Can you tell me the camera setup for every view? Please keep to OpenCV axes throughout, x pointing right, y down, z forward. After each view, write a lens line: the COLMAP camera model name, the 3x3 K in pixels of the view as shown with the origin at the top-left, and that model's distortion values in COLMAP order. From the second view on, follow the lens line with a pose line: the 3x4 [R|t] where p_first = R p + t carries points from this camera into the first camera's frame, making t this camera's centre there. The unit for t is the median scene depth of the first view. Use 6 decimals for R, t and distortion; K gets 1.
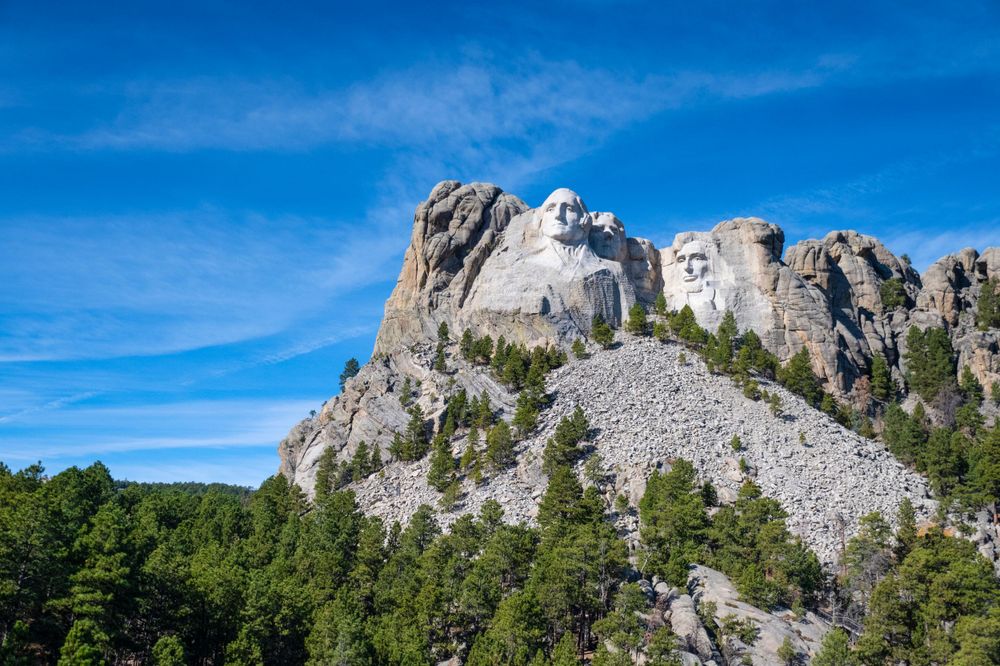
lens RADIAL K [[1061.0, 0, 500.0], [0, 1061.0, 333.0], [0, 0, 1]] dist [-0.016440, 0.040614]
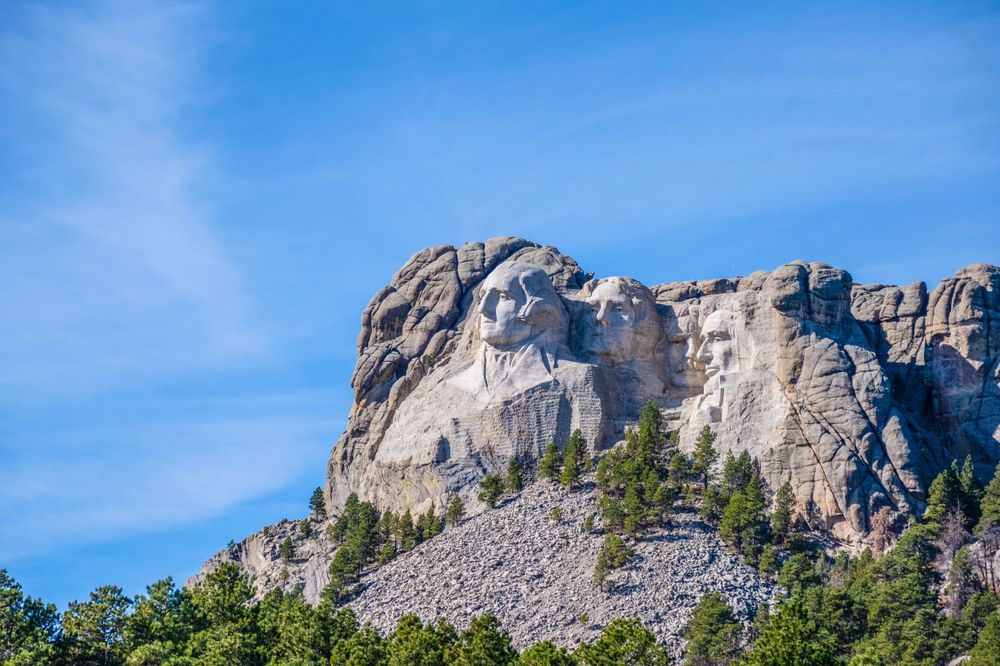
lens RADIAL K [[4273.2, 0, 500.0], [0, 4273.2, 333.0], [0, 0, 1]] dist [0.194382, 1.277831]
pose [[0.836438, -0.108726, -0.537168, 1.605422], [0.121259, 0.992547, -0.012082, -0.064348], [0.534478, -0.055031, 0.843389, -1.367421]]
